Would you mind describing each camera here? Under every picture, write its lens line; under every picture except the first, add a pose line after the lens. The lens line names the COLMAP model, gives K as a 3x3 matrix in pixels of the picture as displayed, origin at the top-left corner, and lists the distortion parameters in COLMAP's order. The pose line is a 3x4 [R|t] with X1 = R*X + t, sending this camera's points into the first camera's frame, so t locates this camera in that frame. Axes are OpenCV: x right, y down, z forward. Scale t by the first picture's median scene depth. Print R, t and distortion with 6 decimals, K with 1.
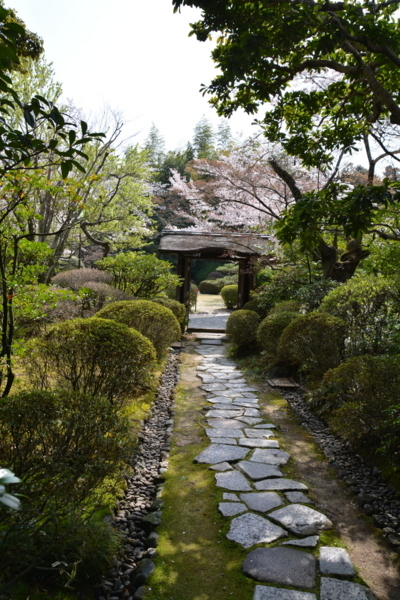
lens RADIAL K [[466.8, 0, 199.9], [0, 466.8, 300.2], [0, 0, 1]] dist [-0.010167, -0.000663]
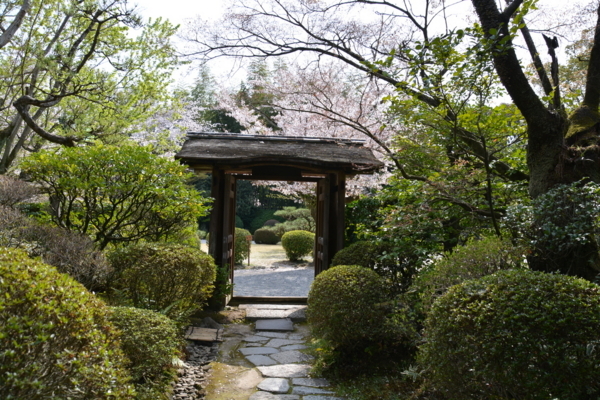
lens RADIAL K [[466.8, 0, 301.2], [0, 466.8, 200.7], [0, 0, 1]] dist [-0.010167, -0.000663]
pose [[0.995210, -0.004029, 0.097677, 0.002004], [0.014667, 0.993996, -0.108431, 0.002578], [-0.096654, 0.109345, 0.989294, 0.225014]]
